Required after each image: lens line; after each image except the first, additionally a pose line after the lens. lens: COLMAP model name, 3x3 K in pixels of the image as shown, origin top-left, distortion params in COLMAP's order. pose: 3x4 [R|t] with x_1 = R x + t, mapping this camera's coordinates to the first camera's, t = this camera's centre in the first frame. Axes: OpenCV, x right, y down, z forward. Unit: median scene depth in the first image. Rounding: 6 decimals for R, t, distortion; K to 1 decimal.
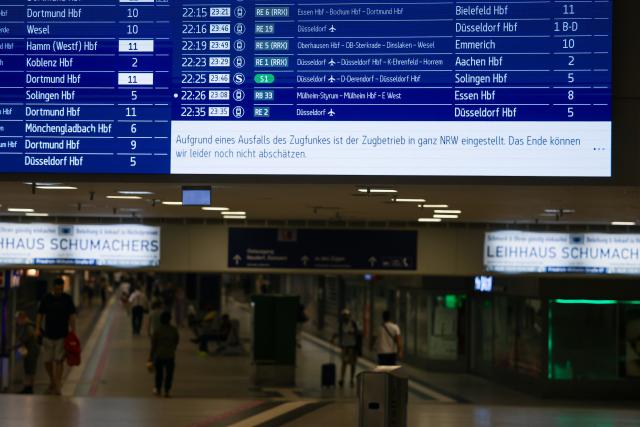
lens RADIAL K [[1538.0, 0, 312.4], [0, 1538.0, 248.5], [0, 0, 1]] dist [0.094751, 0.000000]
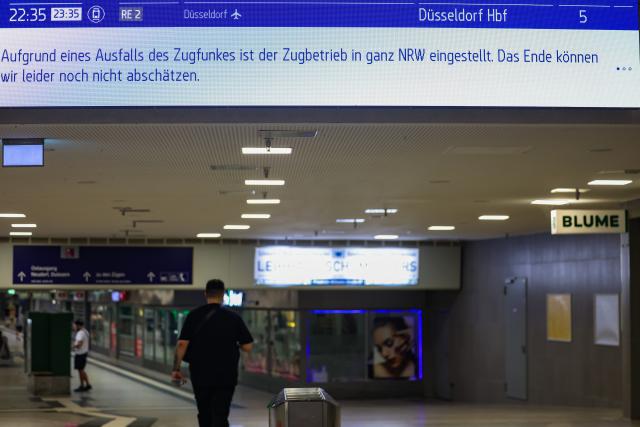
lens RADIAL K [[1296.1, 0, 320.4], [0, 1296.1, 214.7], [0, 0, 1]] dist [-0.218554, 0.000000]
pose [[0.981640, -0.007911, 0.190579, -0.057926], [0.016459, 0.998926, -0.043308, 0.023462], [-0.190032, 0.045650, 0.980716, 0.432092]]
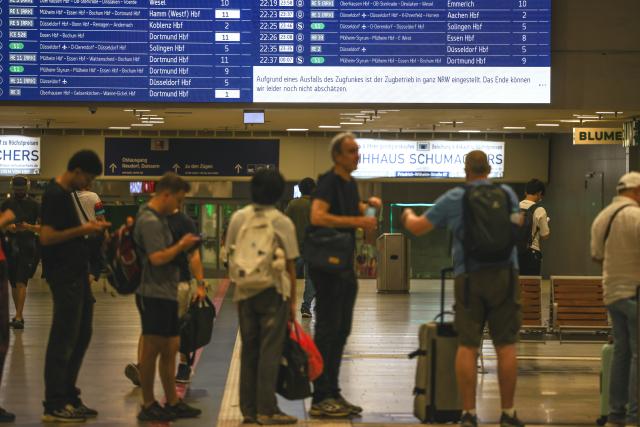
lens RADIAL K [[1649.2, 0, 321.1], [0, 1649.2, 212.5], [0, 0, 1]] dist [0.269601, 0.000000]
pose [[0.990245, -0.014376, 0.138595, -0.244382], [0.009815, 0.999389, 0.033540, 0.003936], [-0.138992, -0.031853, 0.989781, -0.560026]]
